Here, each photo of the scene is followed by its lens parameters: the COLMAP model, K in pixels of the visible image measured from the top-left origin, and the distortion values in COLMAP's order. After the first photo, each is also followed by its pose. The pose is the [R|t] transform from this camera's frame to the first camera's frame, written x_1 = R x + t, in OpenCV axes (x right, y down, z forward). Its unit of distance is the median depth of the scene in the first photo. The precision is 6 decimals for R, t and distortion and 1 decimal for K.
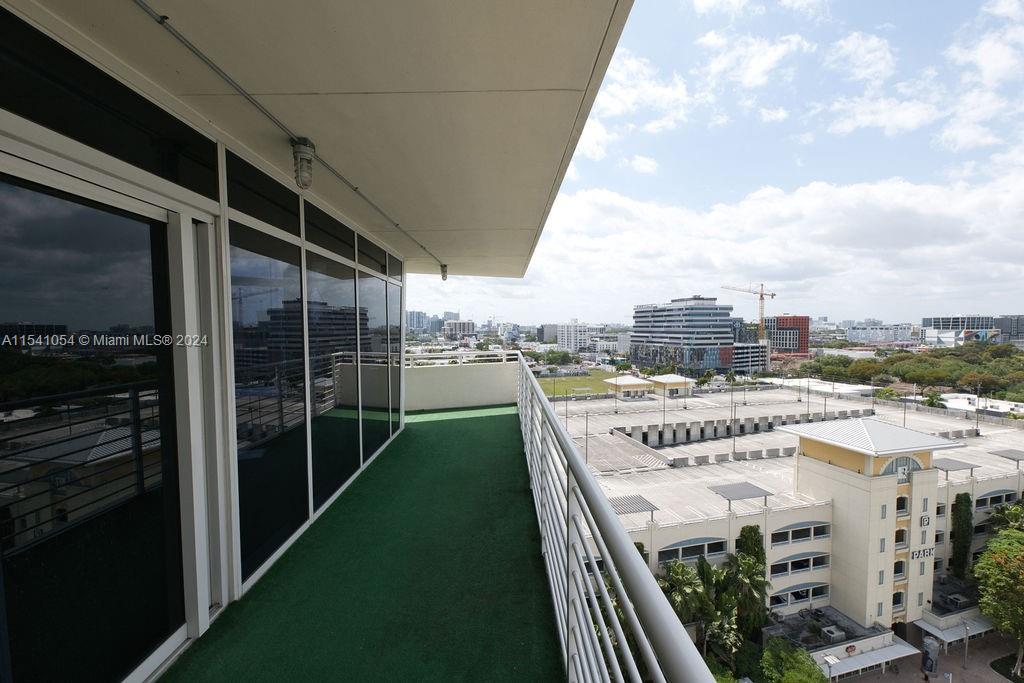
lens RADIAL K [[409.3, 0, 506.4], [0, 409.3, 342.7], [0, 0, 1]] dist [0.013930, -0.010061]
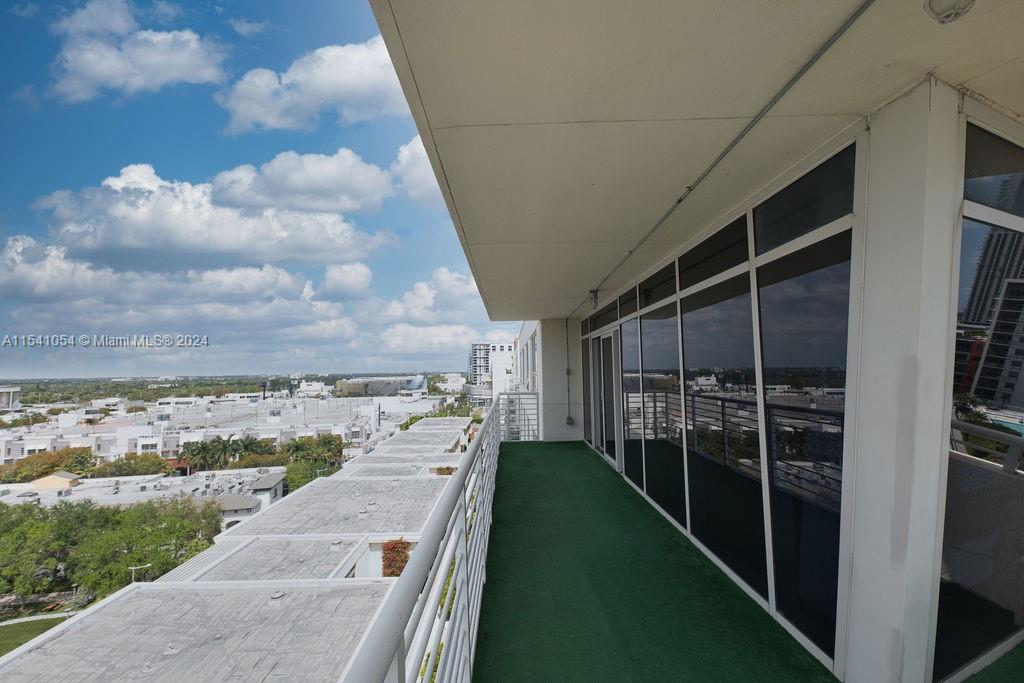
lens RADIAL K [[409.3, 0, 506.4], [0, 409.3, 342.7], [0, 0, 1]] dist [0.013930, -0.010061]
pose [[-0.999436, 0.031907, 0.010467, 0.003373], [0.031522, 0.998887, -0.035087, -0.078145], [-0.011575, -0.034737, -0.999329, 2.115767]]
